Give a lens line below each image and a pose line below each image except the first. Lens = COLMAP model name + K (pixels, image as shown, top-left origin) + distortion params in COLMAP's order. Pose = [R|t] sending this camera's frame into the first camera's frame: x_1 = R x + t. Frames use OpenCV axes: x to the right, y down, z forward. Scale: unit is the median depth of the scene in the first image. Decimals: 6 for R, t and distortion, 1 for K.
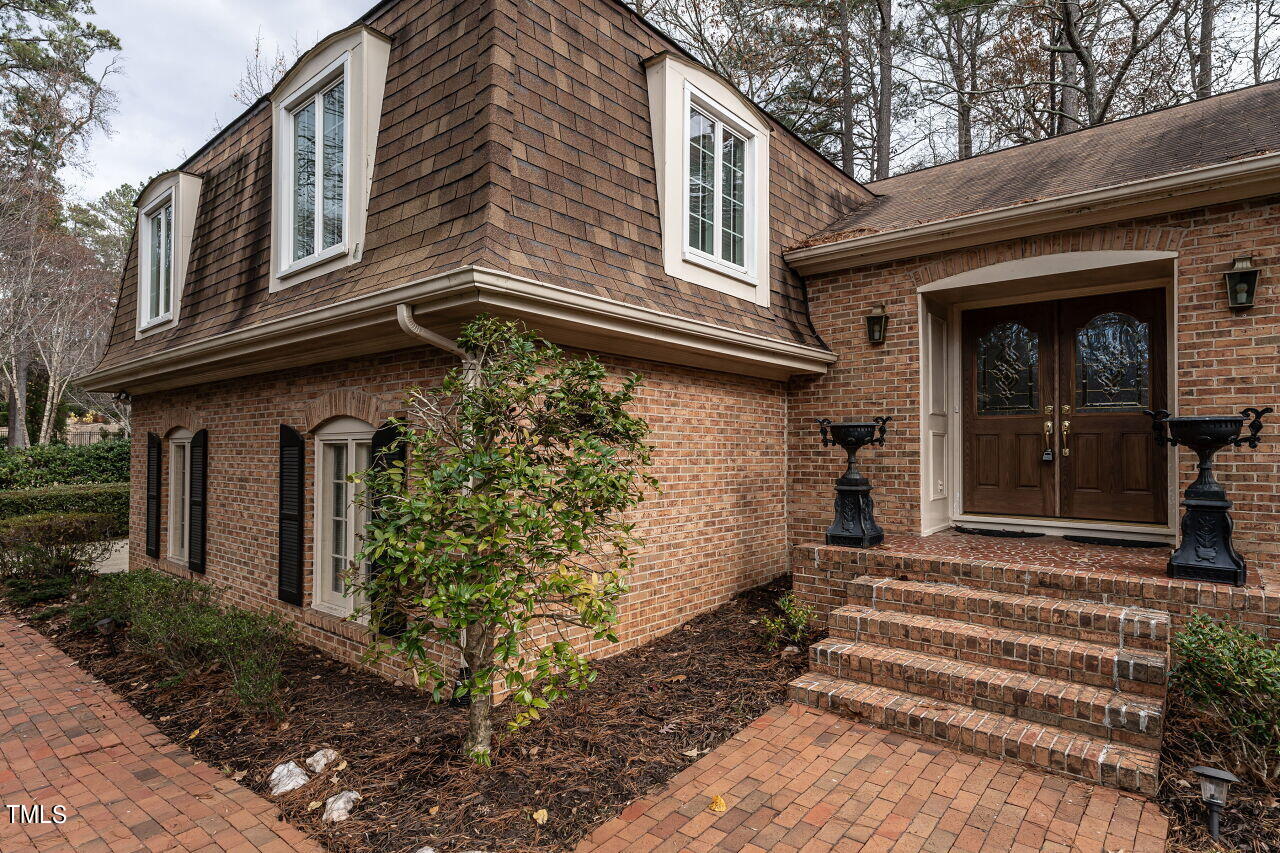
lens RADIAL K [[669.7, 0, 640.0], [0, 669.7, 426.5], [0, 0, 1]] dist [0.000631, 0.000117]
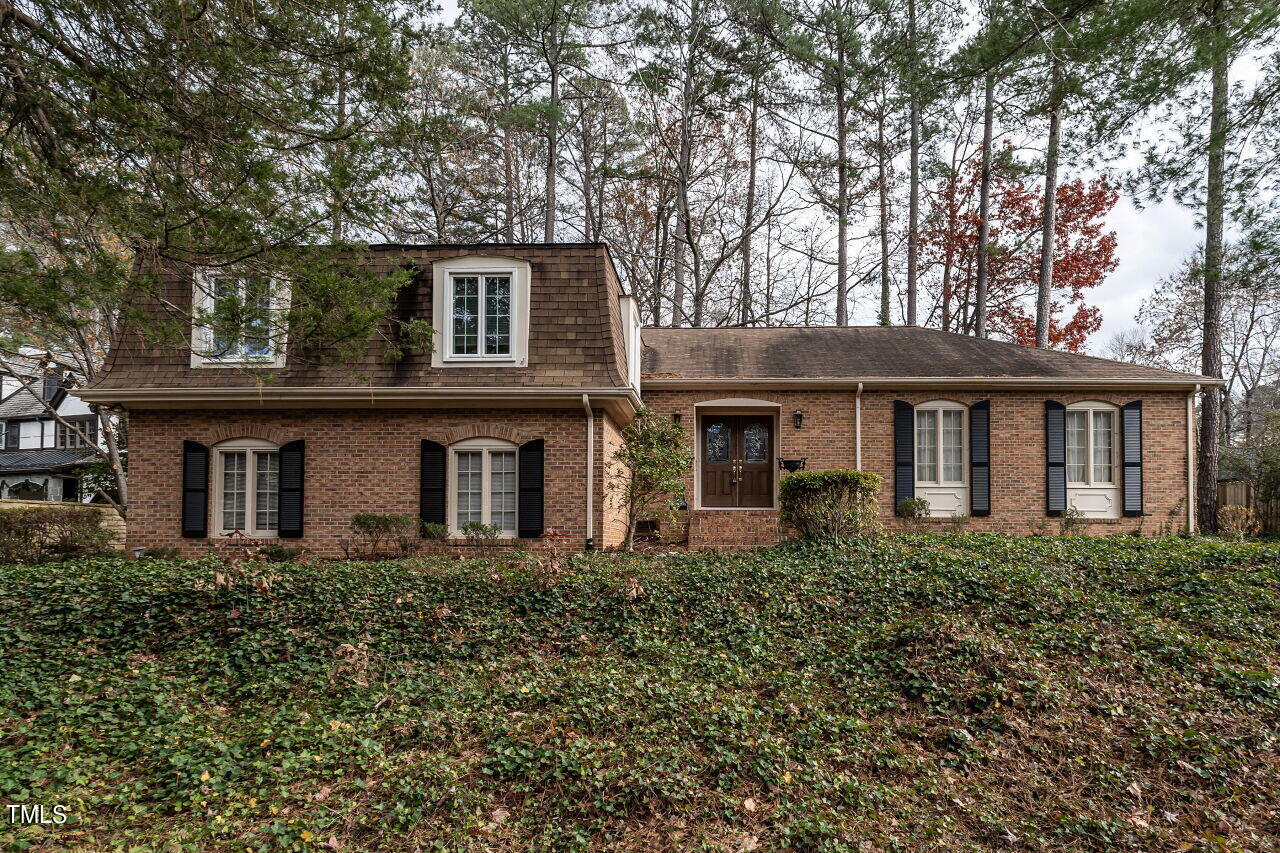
lens RADIAL K [[669.7, 0, 640.0], [0, 669.7, 426.5], [0, 0, 1]] dist [0.000631, 0.000117]
pose [[0.815486, 0.094804, 0.570960, -1.122680], [-0.032184, 0.992395, -0.118814, 0.161796], [-0.577882, 0.078515, 0.812335, -0.817700]]
